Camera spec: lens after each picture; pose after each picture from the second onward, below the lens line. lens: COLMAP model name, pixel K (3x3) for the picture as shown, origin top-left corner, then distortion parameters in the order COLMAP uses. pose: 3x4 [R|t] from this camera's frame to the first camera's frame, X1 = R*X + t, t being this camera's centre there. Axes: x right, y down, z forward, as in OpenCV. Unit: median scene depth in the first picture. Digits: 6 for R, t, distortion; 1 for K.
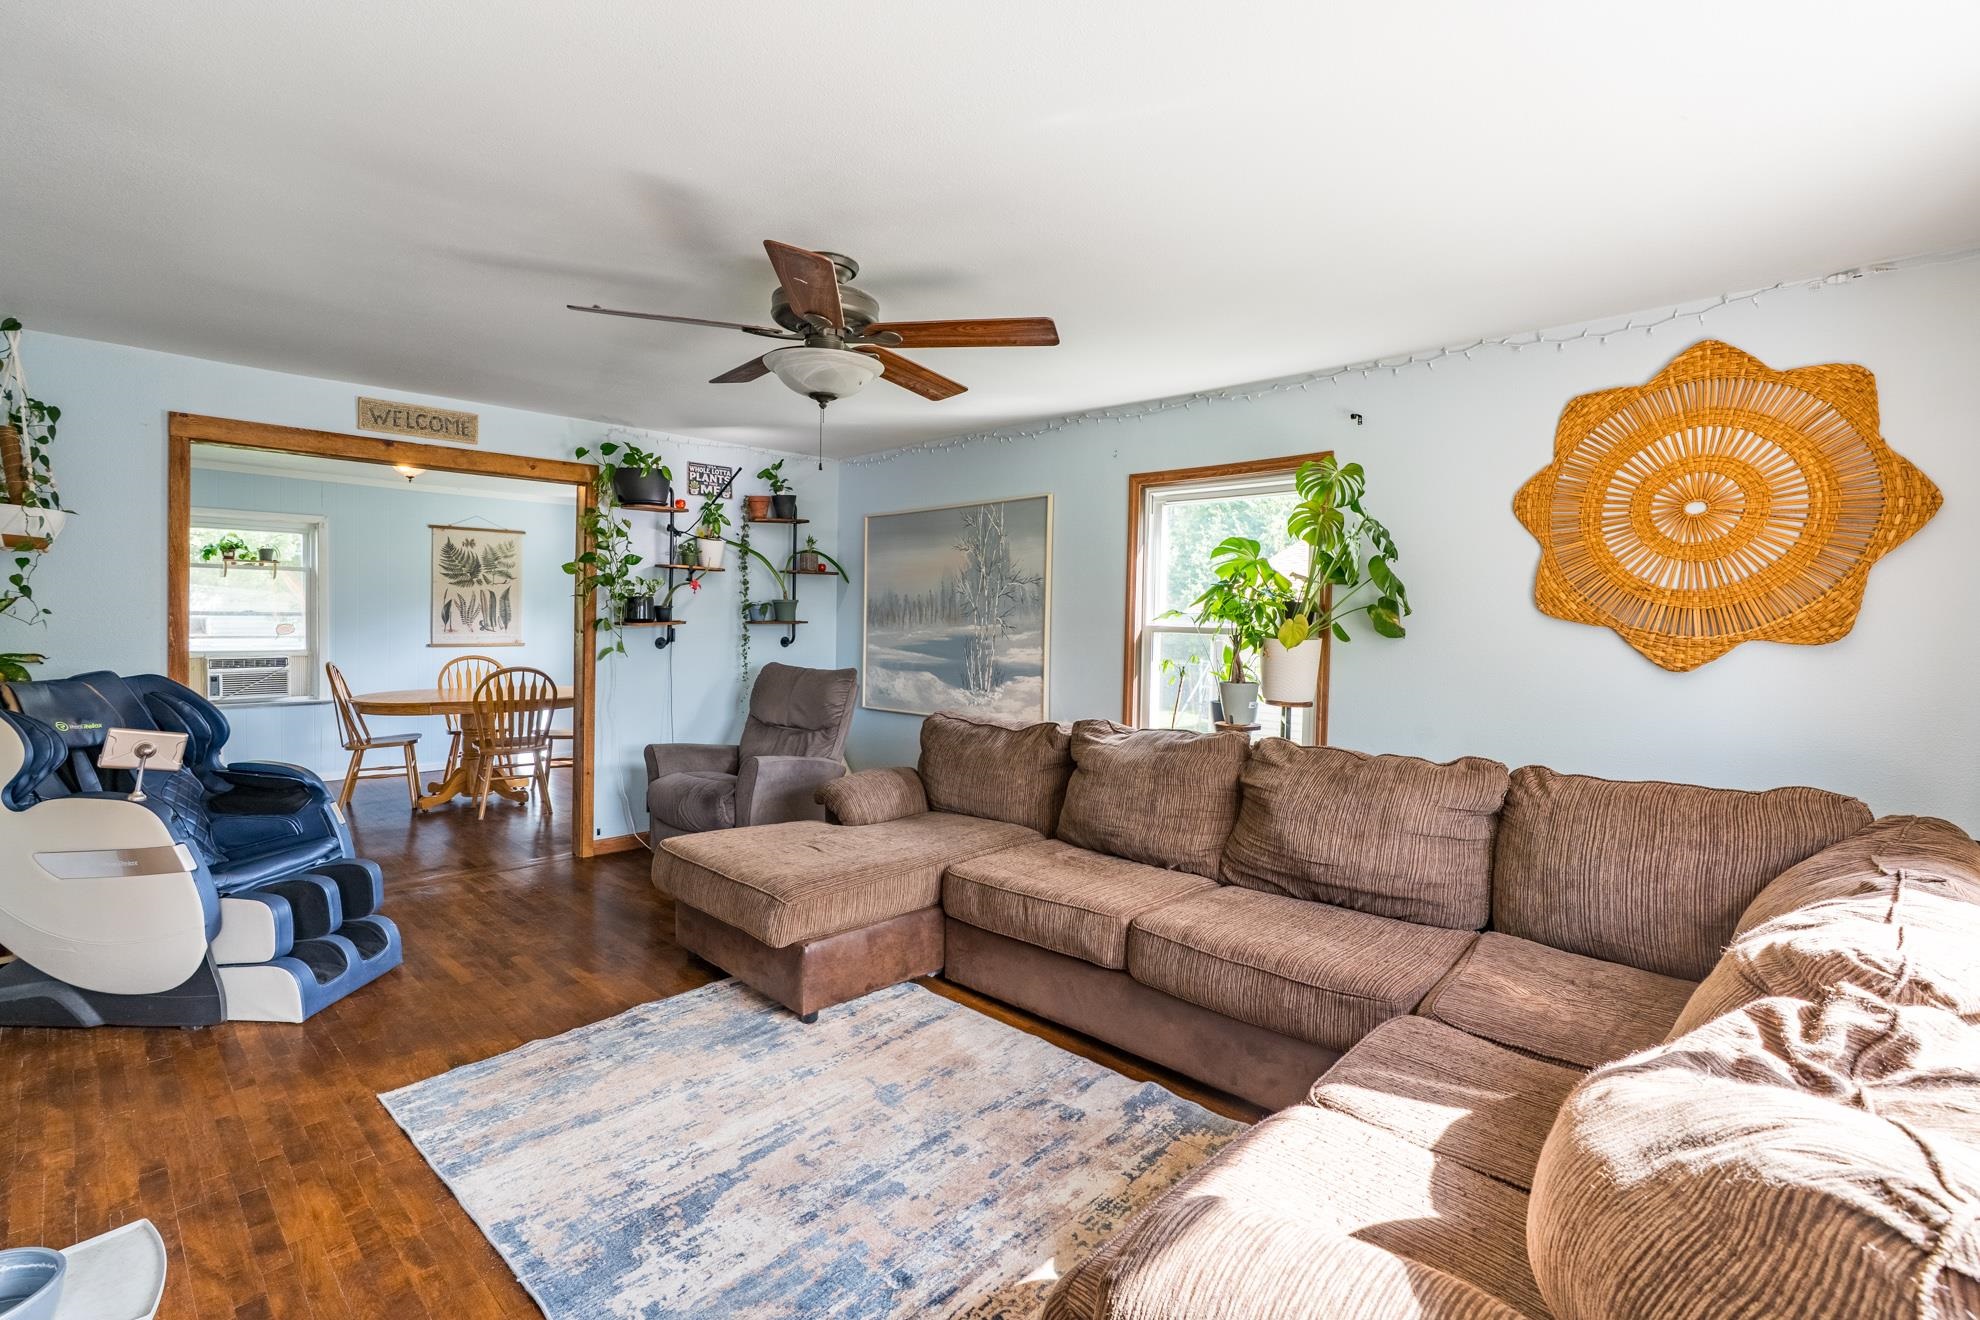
lens RADIAL K [[917.5, 0, 990.0], [0, 917.5, 632.8], [0, 0, 1]] dist [-0.001485, 0.000265]
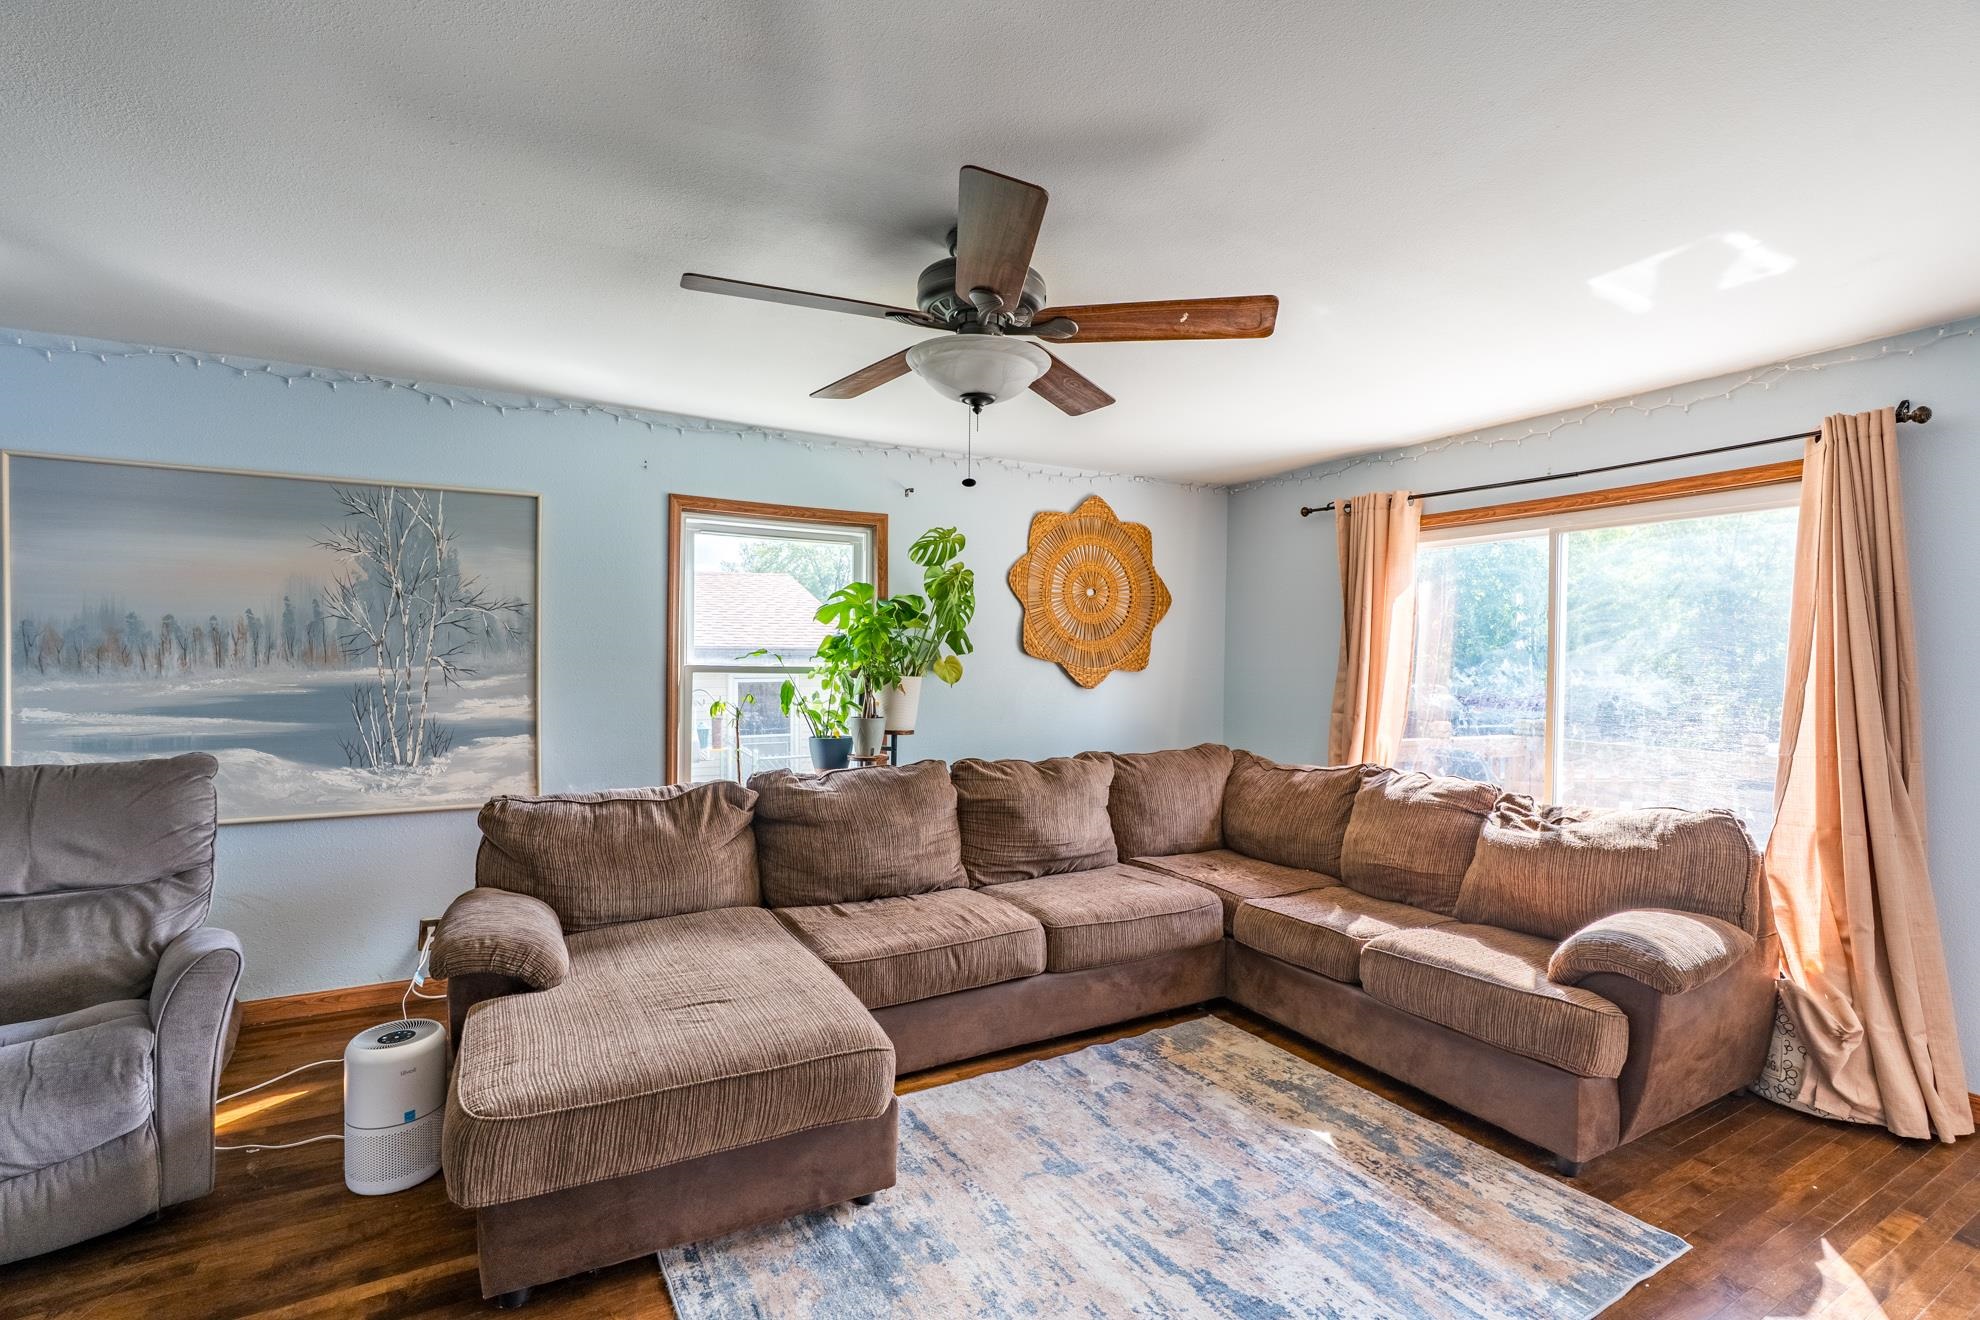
lens RADIAL K [[888.2, 0, 992.9], [0, 888.2, 668.4], [0, 0, 1]] dist [-0.009543, 0.000380]
pose [[0.290069, -0.020752, 0.956781, -0.571372], [0.008874, 0.999780, 0.018994, -0.018609], [-0.956965, 0.002981, 0.290190, 0.458294]]
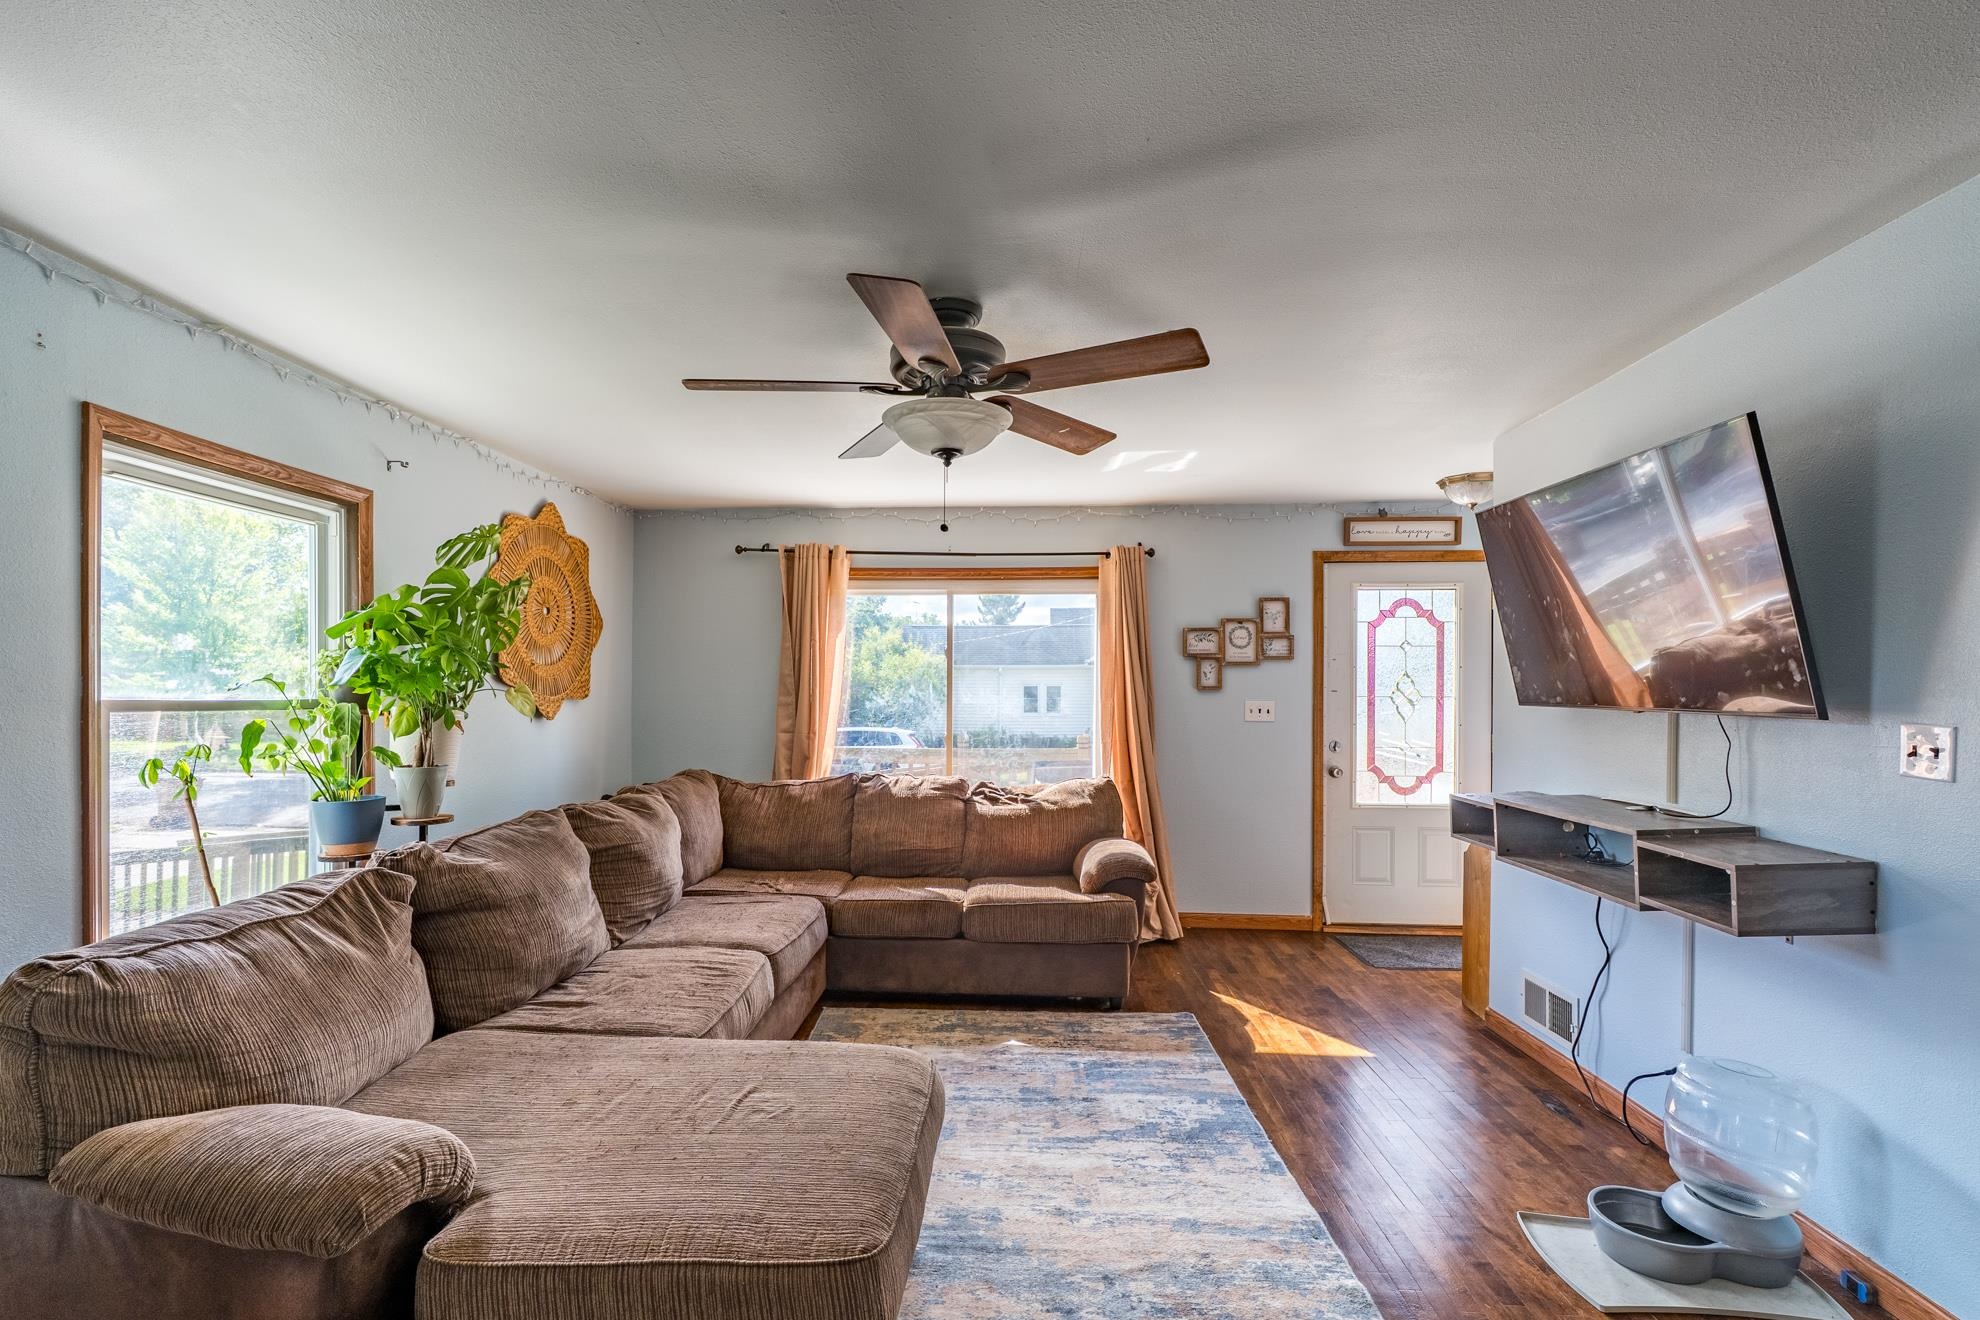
lens RADIAL K [[917.5, 0, 957.6], [0, 917.5, 688.6], [0, 0, 1]] dist [-0.001998, 0.000123]
pose [[-0.643797, -0.013728, 0.765074, -0.539697], [0.000260, 0.999835, 0.018159, -0.023901], [-0.765197, 0.011890, -0.643687, 0.959220]]
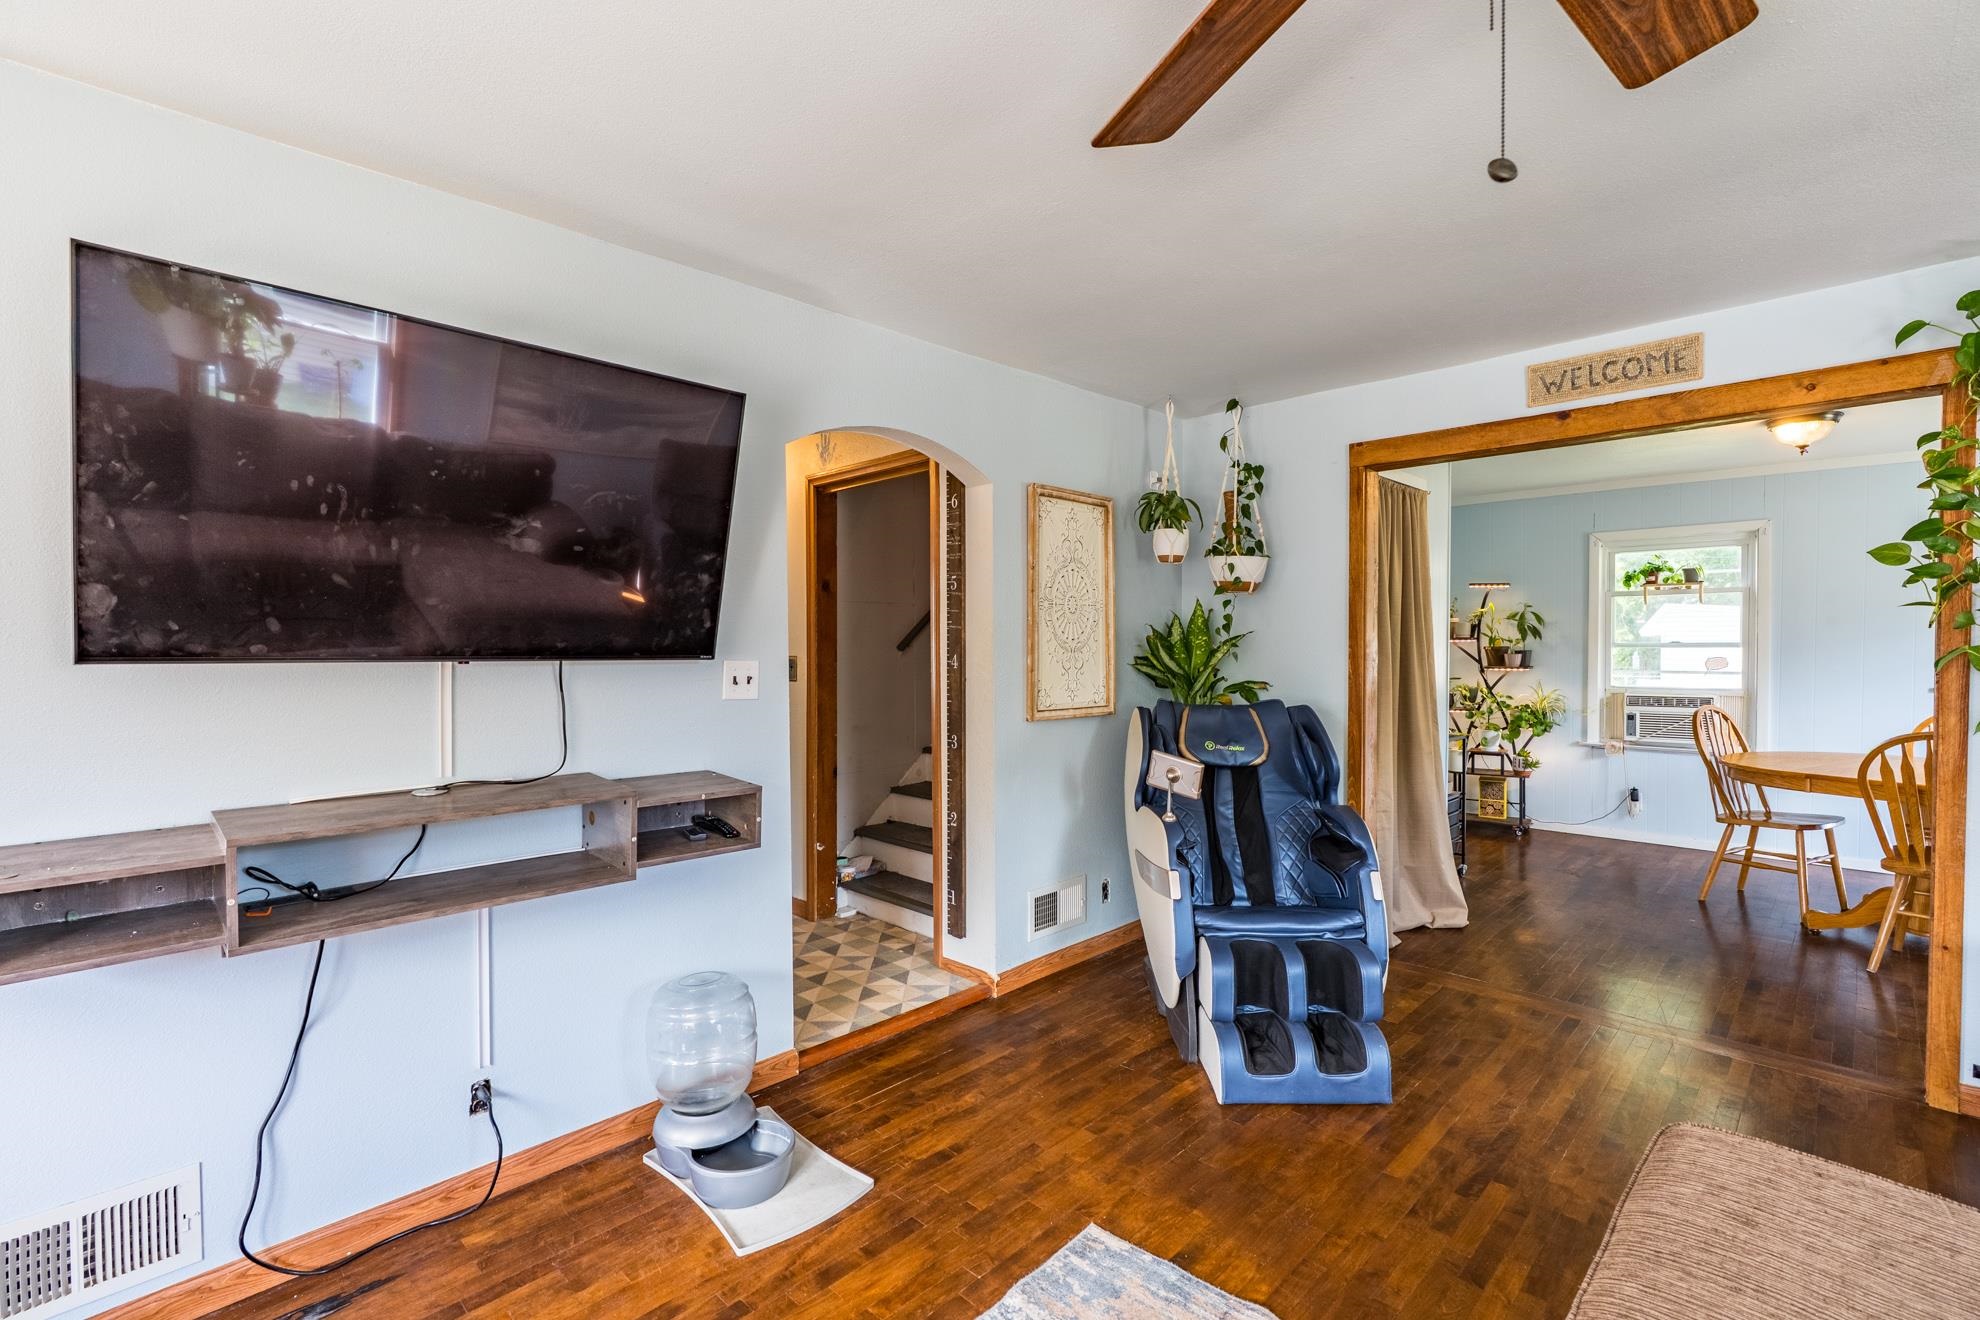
lens RADIAL K [[906.0, 0, 978.7], [0, 906.0, 655.2], [0, 0, 1]] dist [-0.010229, -0.000215]
pose [[-0.019979, 0.000971, -0.999800, 0.085487], [-0.012816, 0.999917, 0.001227, -0.005551], [0.999718, 0.012838, -0.019964, 0.517236]]
